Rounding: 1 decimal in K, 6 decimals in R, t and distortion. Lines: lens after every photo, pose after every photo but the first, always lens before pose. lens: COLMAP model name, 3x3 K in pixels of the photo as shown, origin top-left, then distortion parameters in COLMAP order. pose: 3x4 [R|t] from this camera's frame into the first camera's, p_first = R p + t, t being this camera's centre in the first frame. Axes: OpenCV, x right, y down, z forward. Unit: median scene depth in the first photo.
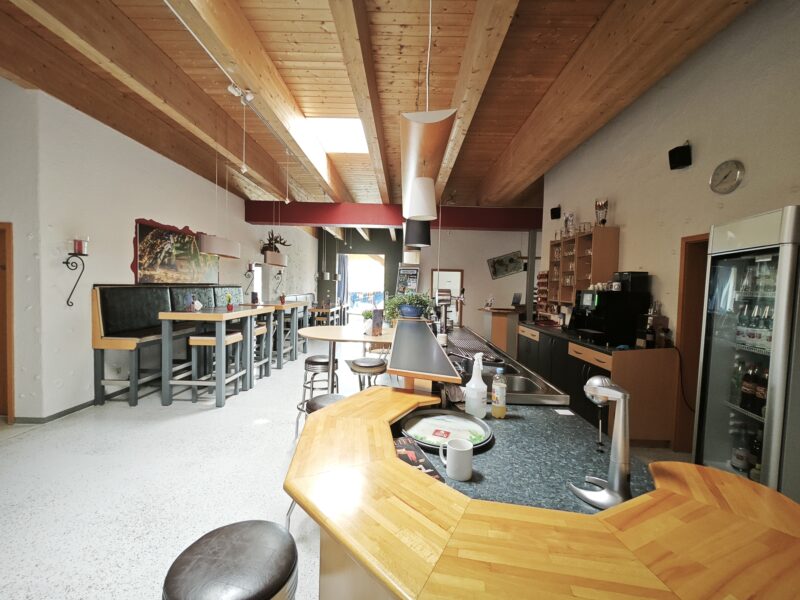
lens RADIAL K [[344.0, 0, 401.7], [0, 344.0, 298.3], [0, 0, 1]] dist [0.001705, -0.000118]
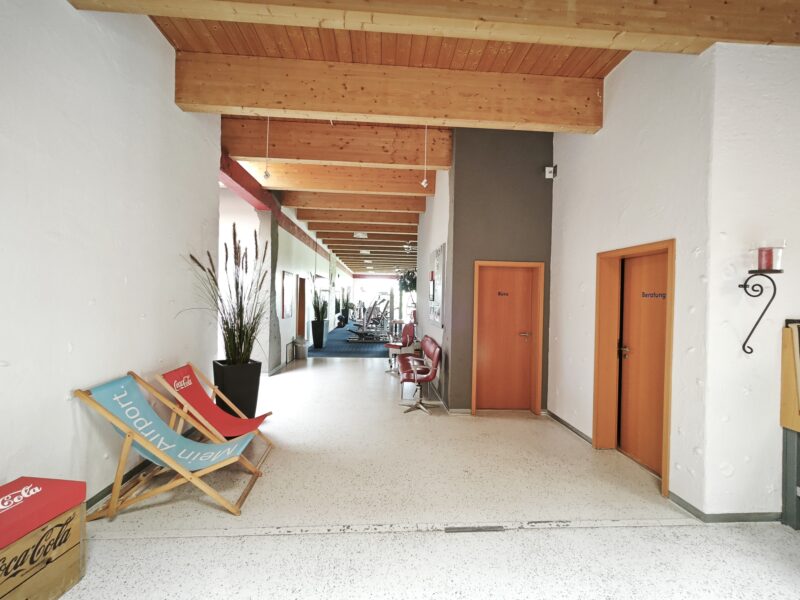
lens RADIAL K [[344.0, 0, 401.7], [0, 344.0, 298.3], [0, 0, 1]] dist [0.001705, -0.000118]
pose [[0.063108, -0.022520, -0.997753, -0.383887], [-0.057884, 0.997980, -0.026186, -0.026913], [0.996327, 0.059406, 0.061677, 0.332530]]
